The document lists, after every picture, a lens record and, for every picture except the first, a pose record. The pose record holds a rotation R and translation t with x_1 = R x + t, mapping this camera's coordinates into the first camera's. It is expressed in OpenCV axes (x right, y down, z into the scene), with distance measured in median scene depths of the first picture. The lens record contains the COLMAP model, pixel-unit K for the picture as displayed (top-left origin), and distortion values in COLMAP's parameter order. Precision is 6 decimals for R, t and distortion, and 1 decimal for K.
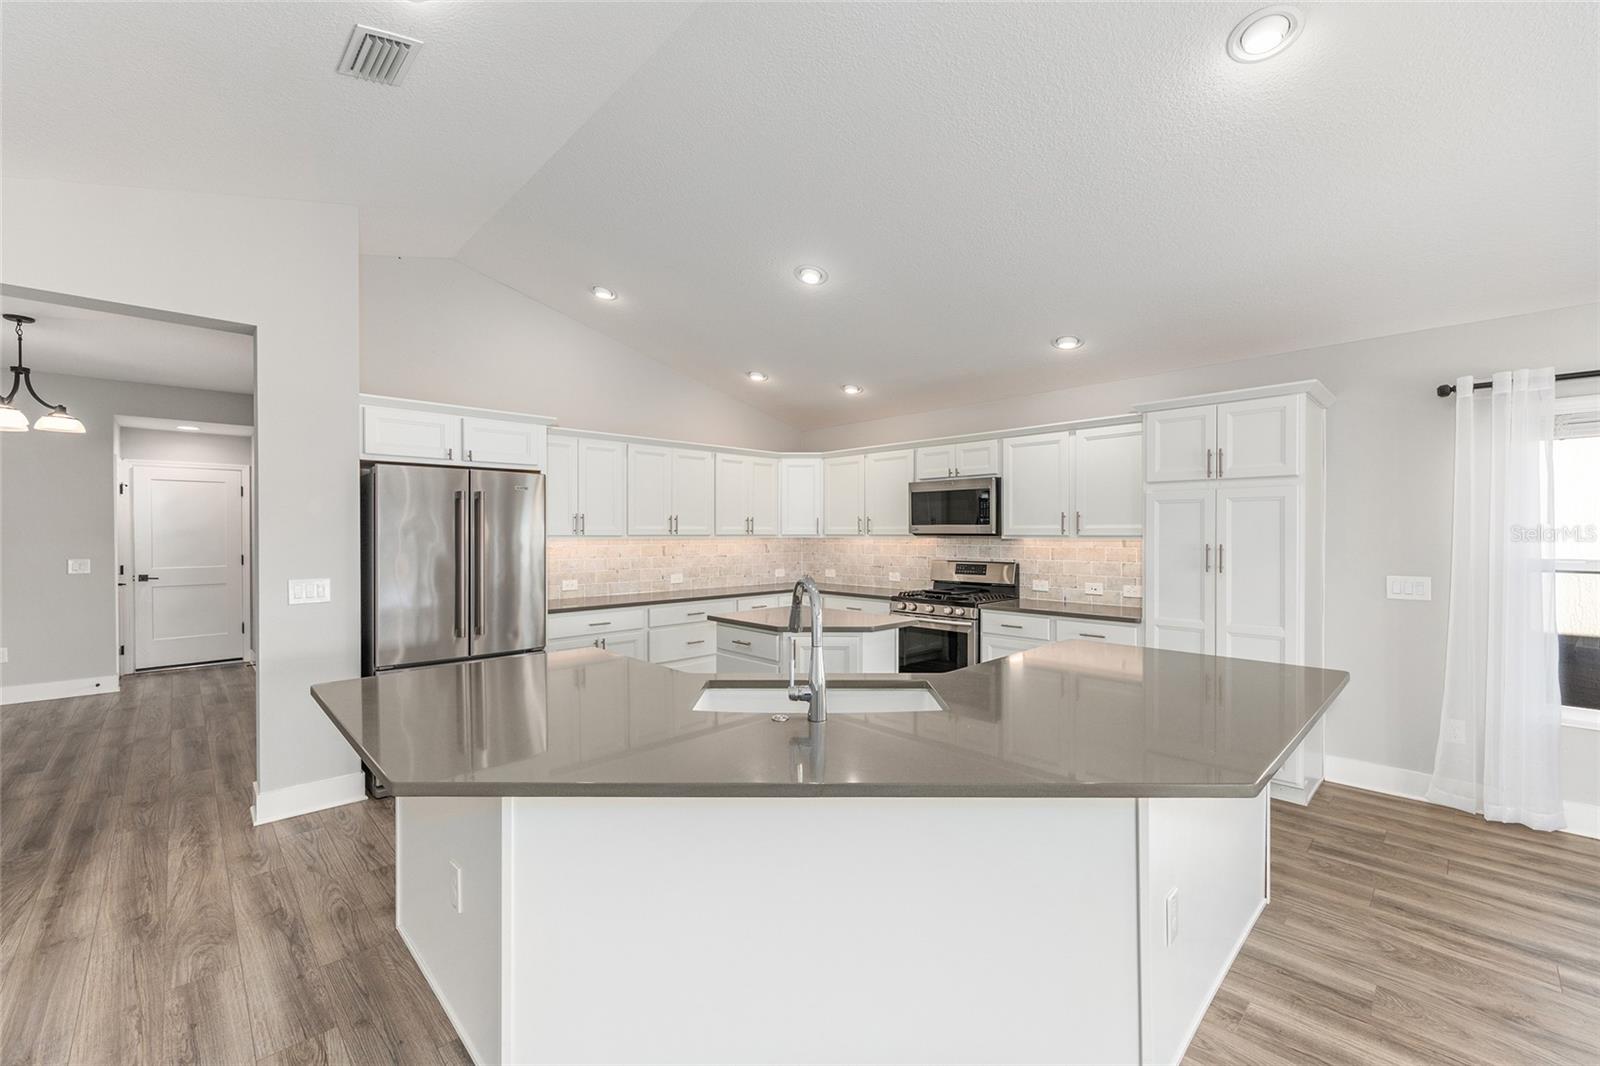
lens RADIAL K [[644.4, 0, 804.3], [0, 644.4, 535.5], [0, 0, 1]] dist [0.000026, -0.000037]
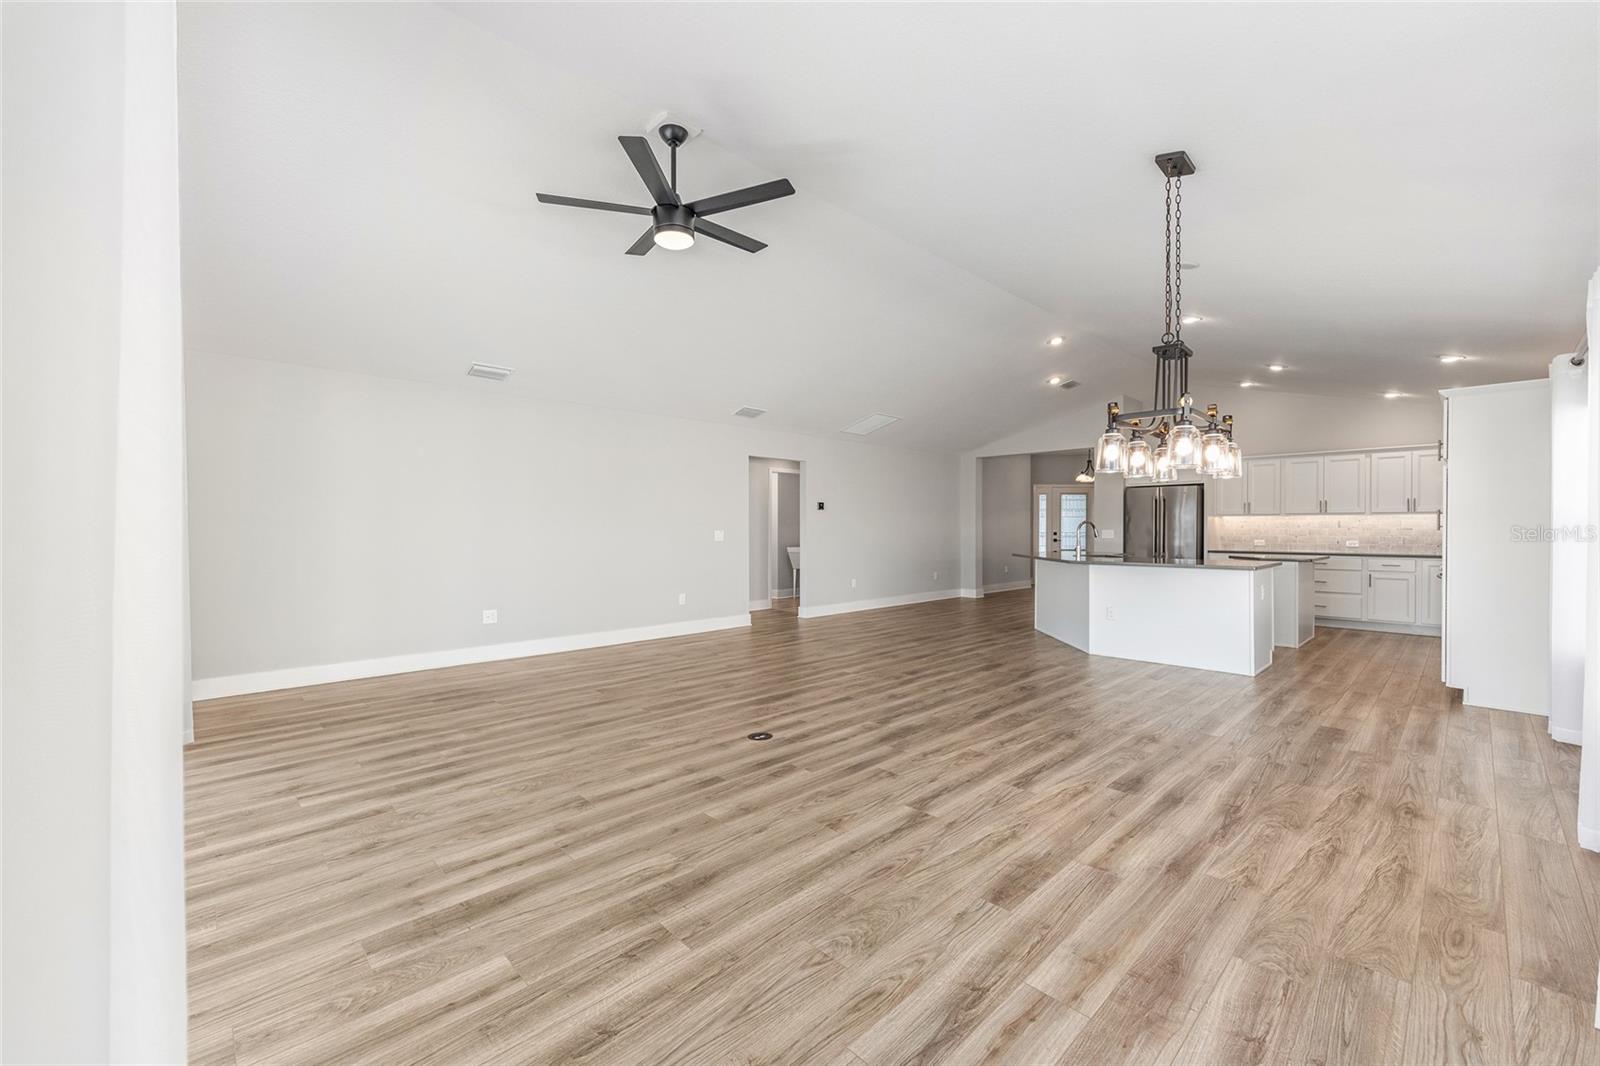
lens RADIAL K [[651.2, 0, 805.8], [0, 651.2, 530.0], [0, 0, 1]] dist [0.001327, 0.000201]
pose [[0.001939, 0.003846, -0.999991, 1.992163], [-0.001397, 0.999992, 0.003843, 0.053711], [0.999997, 0.001389, 0.001944, -0.340019]]
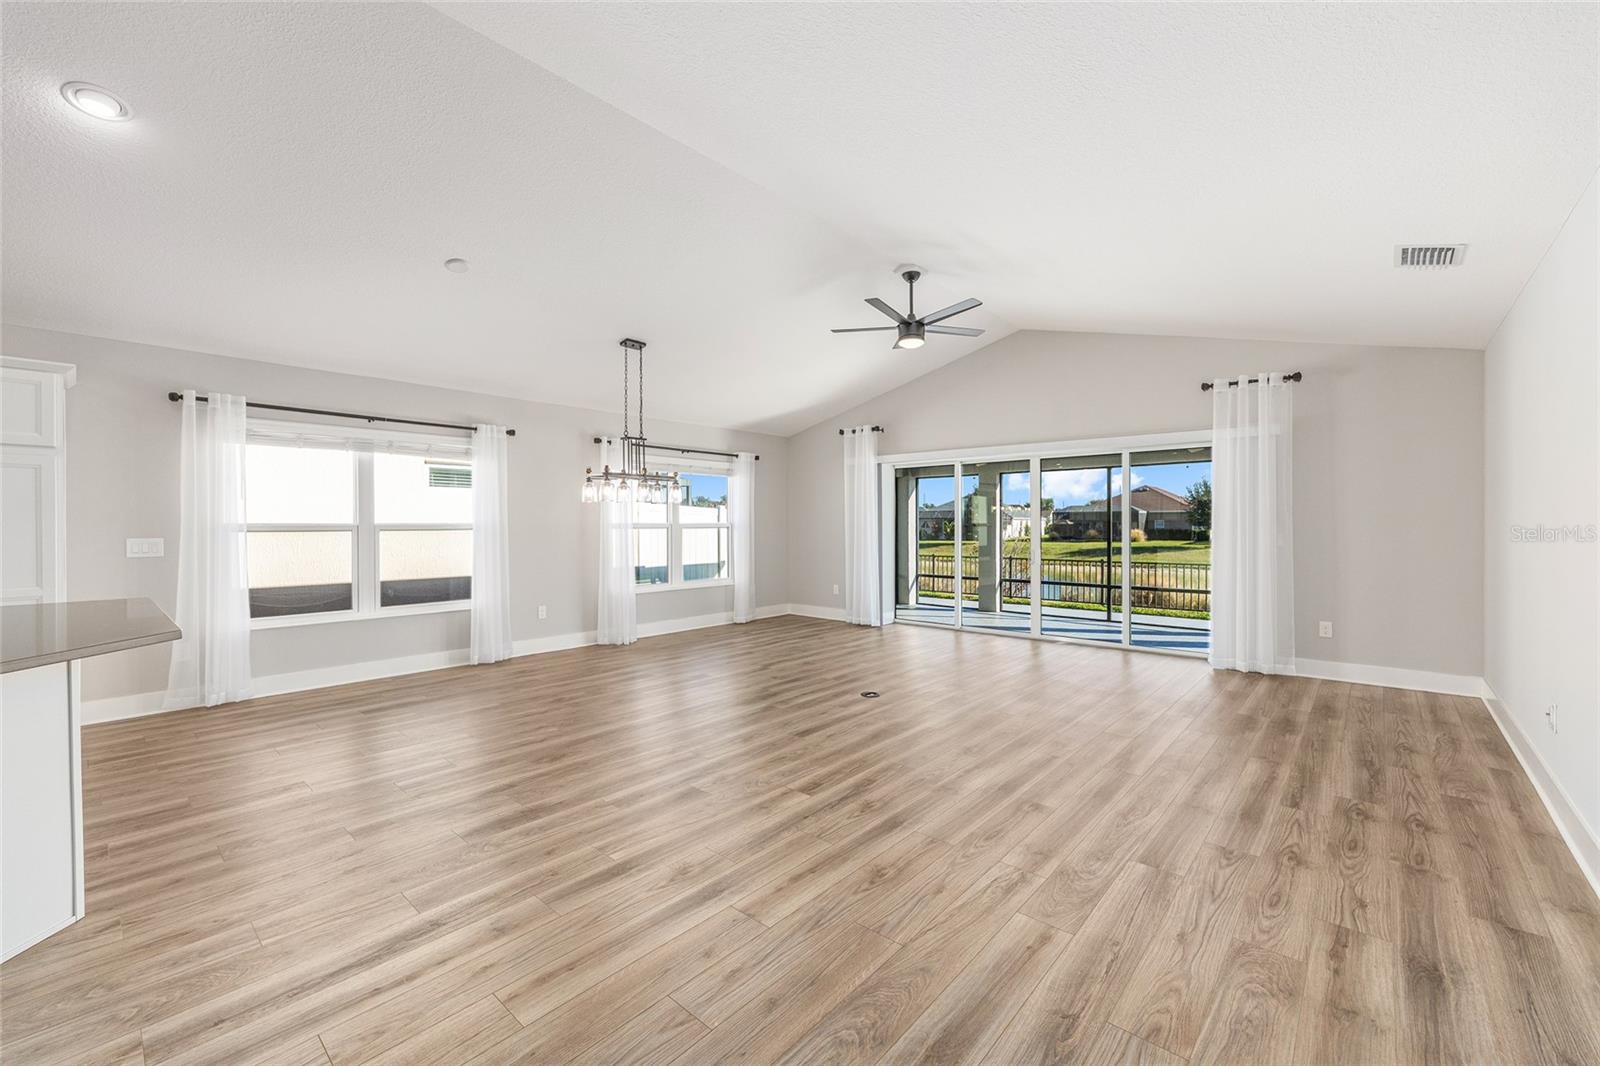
lens RADIAL K [[644.9, 0, 804.9], [0, 644.9, 526.5], [0, 0, 1]] dist [-0.000216, 0.000423]
pose [[-0.076490, -0.001965, 0.997068, -0.397959], [0.007220, 0.999971, 0.002524, 0.044735], [-0.997044, 0.007392, -0.076473, -0.177053]]
